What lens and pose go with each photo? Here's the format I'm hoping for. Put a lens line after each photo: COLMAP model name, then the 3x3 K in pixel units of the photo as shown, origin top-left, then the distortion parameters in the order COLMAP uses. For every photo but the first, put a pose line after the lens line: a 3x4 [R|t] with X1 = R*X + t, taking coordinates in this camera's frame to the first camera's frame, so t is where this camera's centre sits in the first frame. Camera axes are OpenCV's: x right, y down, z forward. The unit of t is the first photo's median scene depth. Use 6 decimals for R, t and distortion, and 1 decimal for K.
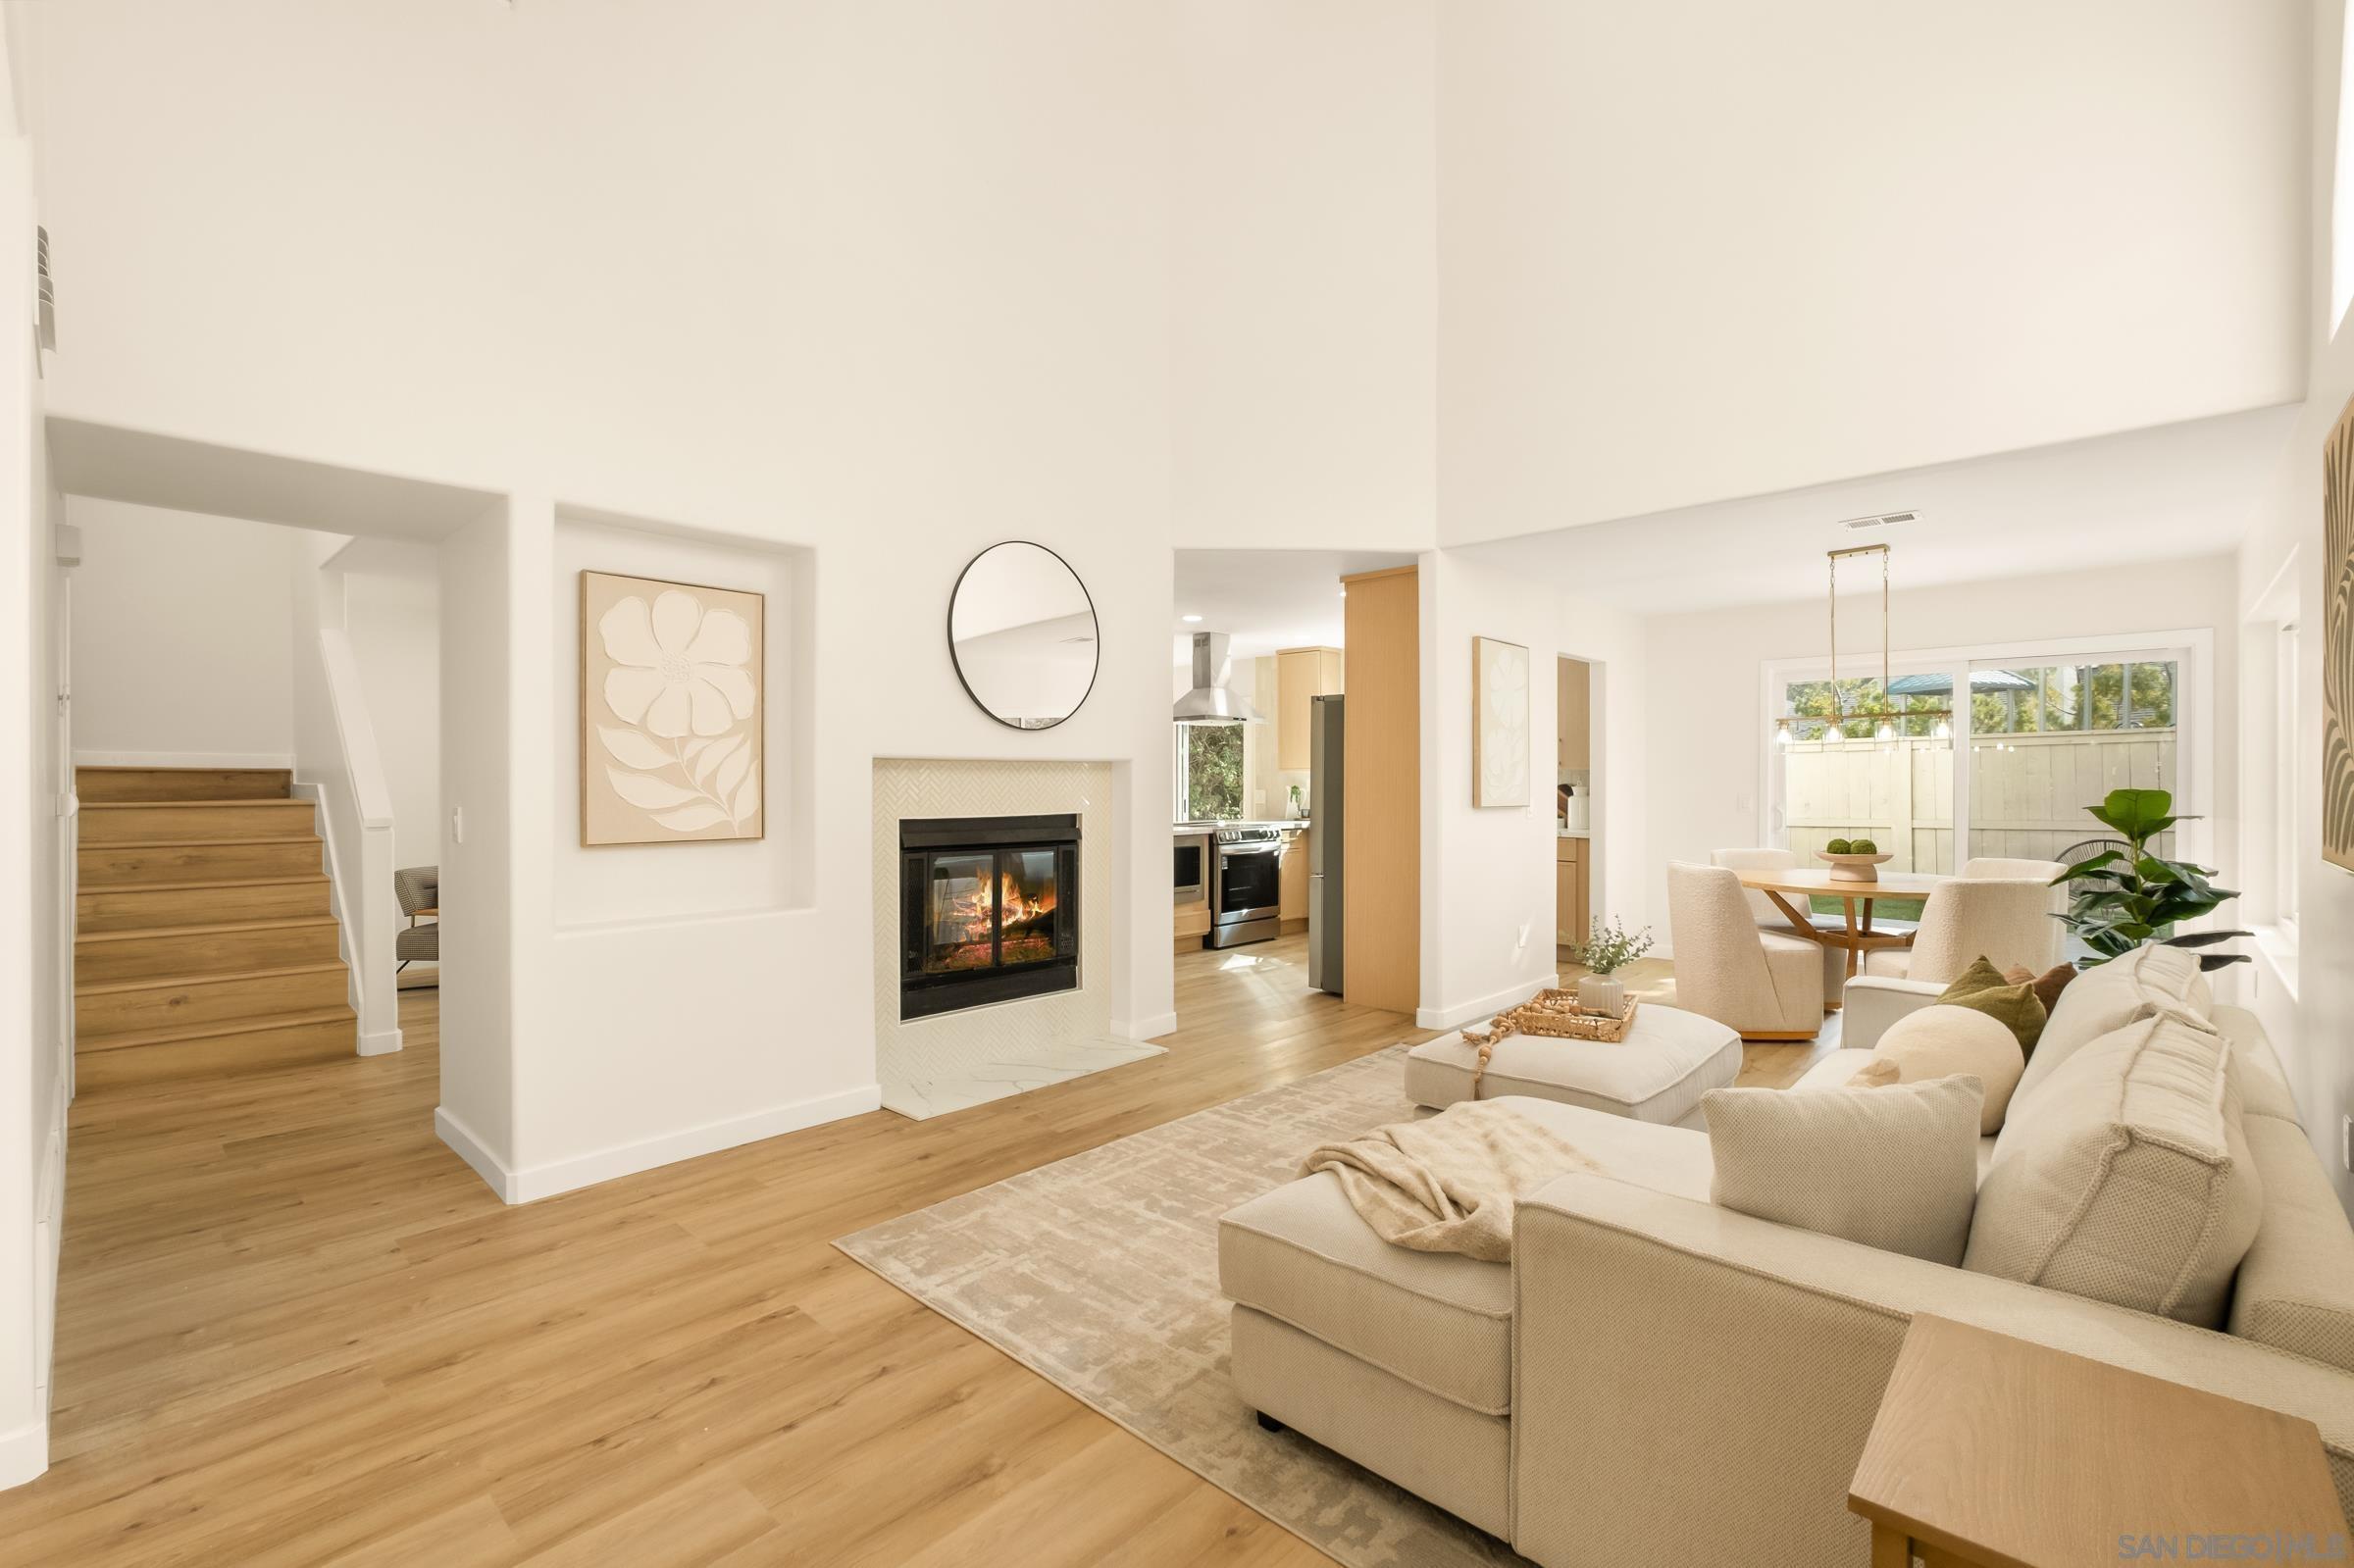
lens RADIAL K [[1045.6, 0, 1177.0], [0, 1045.6, 784.0], [0, 0, 1]] dist [-0.000767, 0.000028]
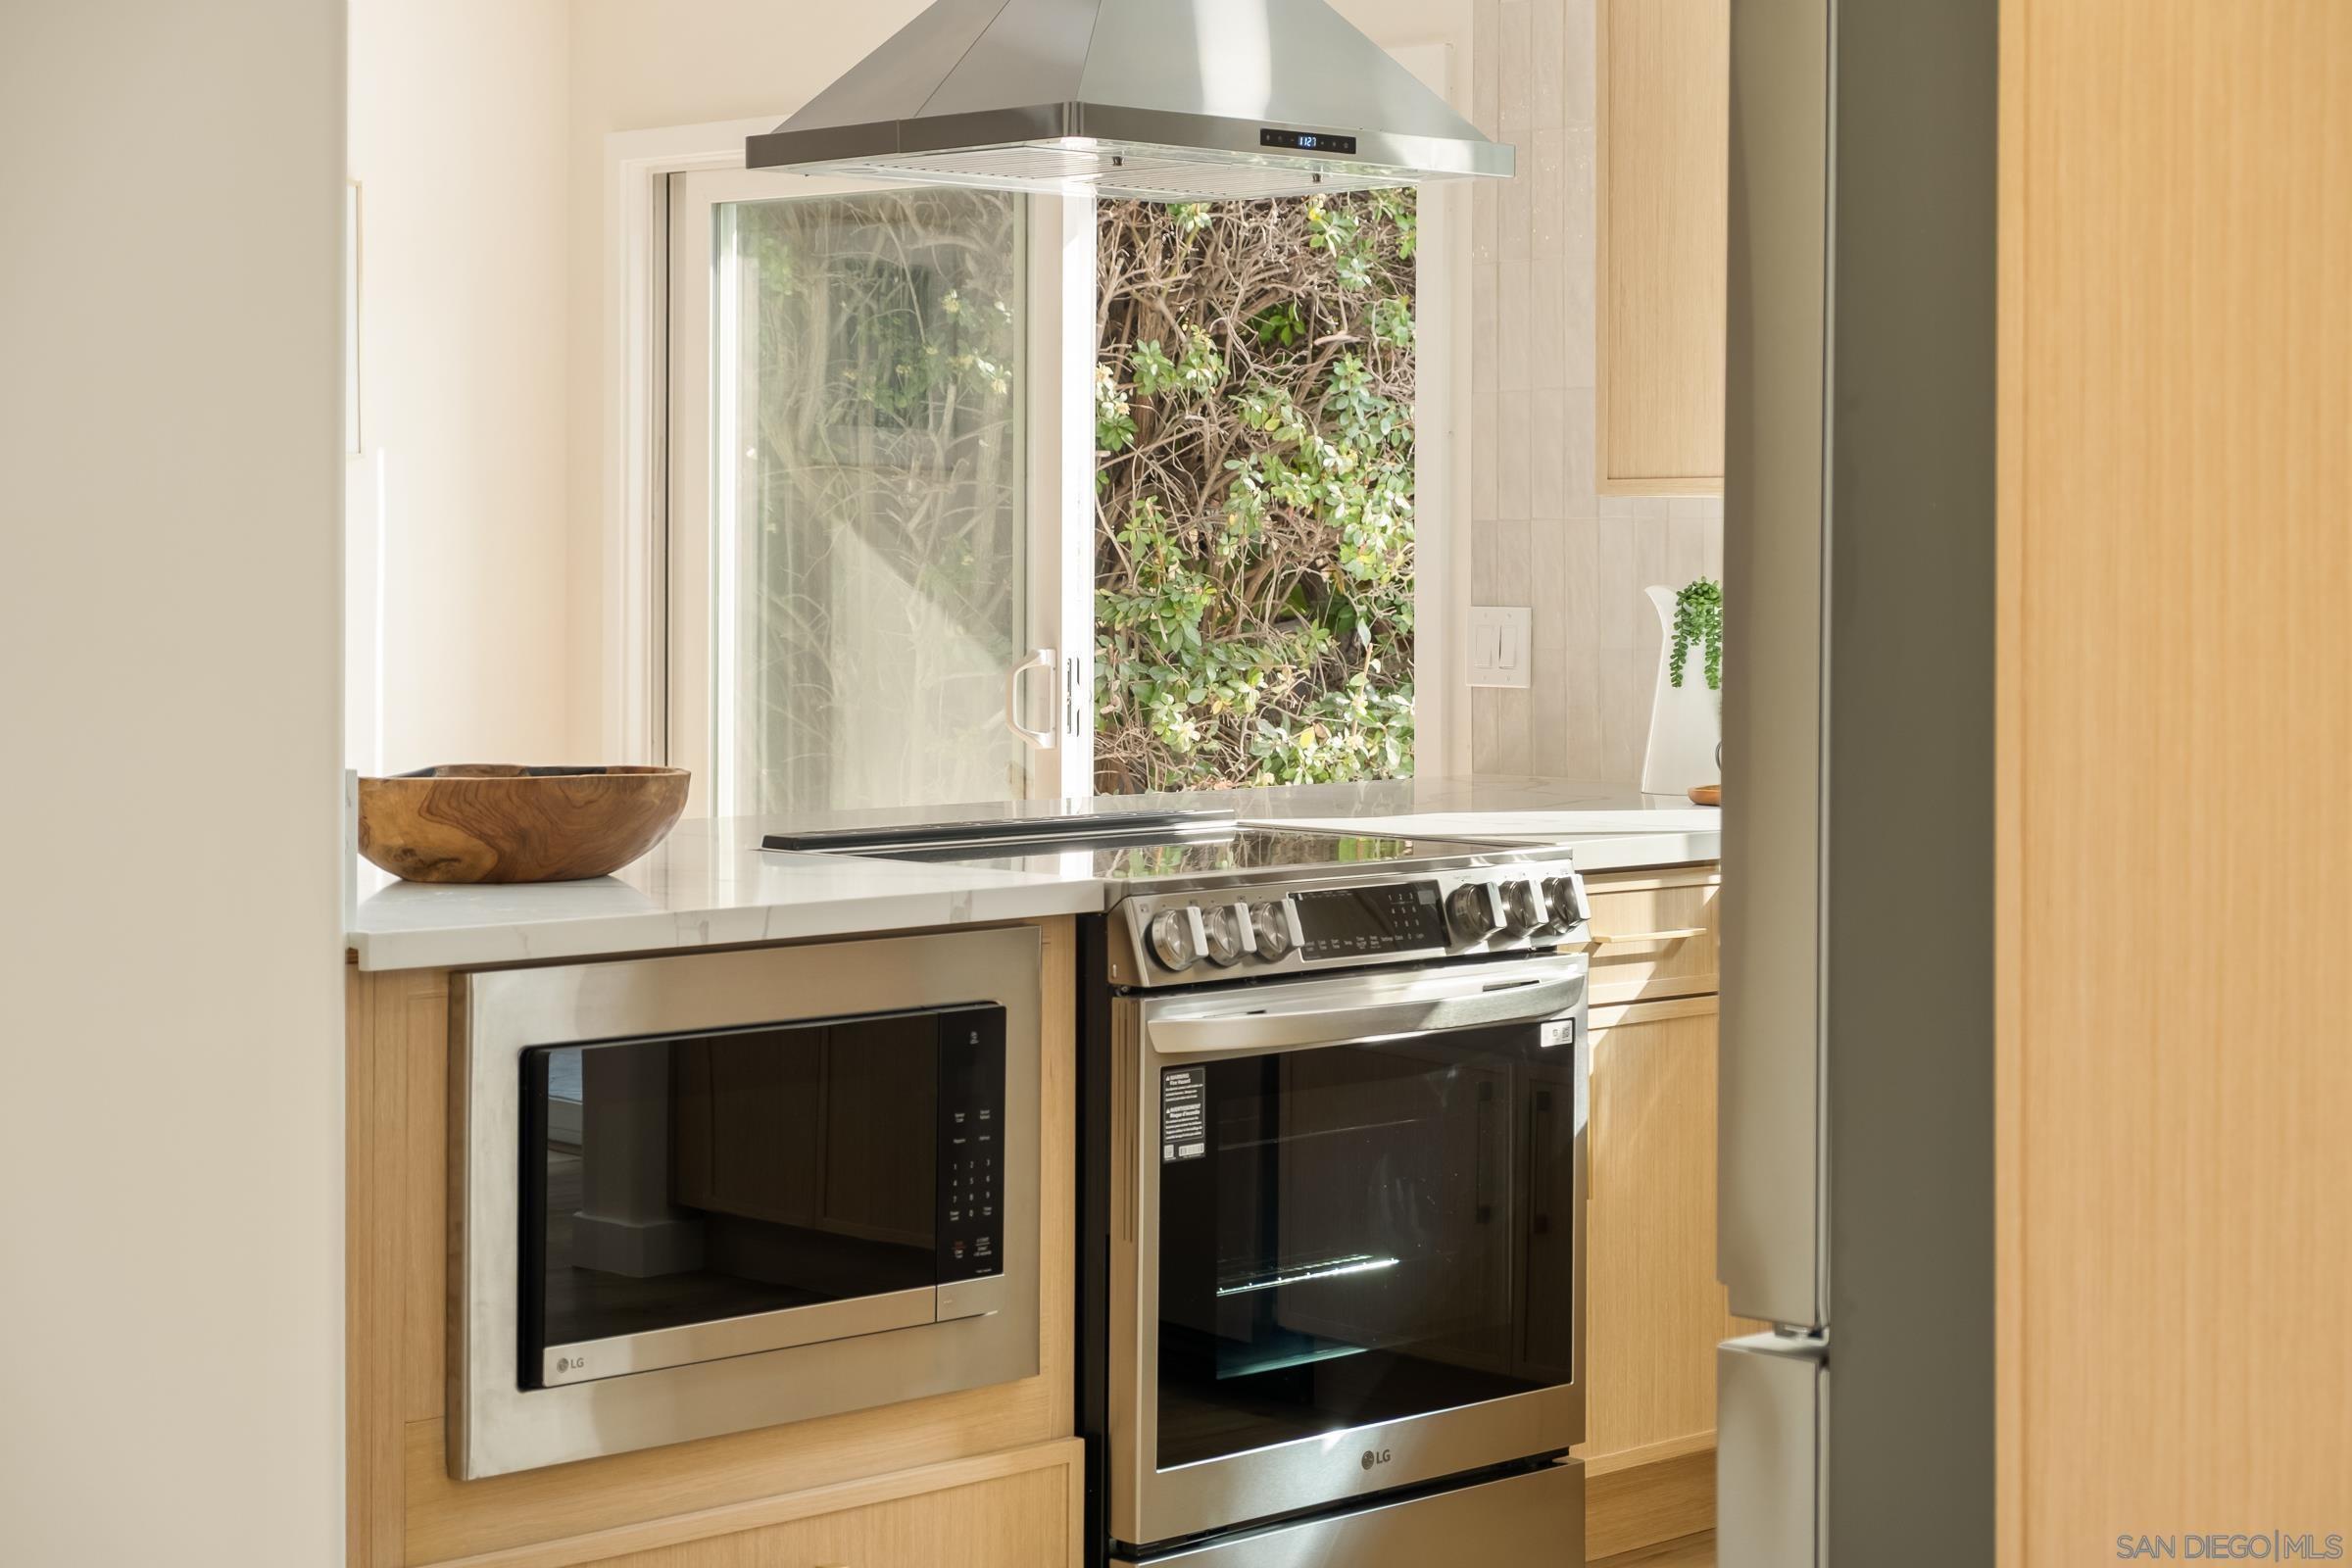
lens RADIAL K [[4294.8, 0, 1176.0], [0, 4294.8, 784.0], [0, 0, 1]] dist [0.337028, 0.005784]
pose [[0.999524, 0.003750, -0.030630, 0.057750], [-0.002165, 0.998664, 0.051635, -0.001265], [0.030783, -0.051544, 0.998196, 0.372255]]
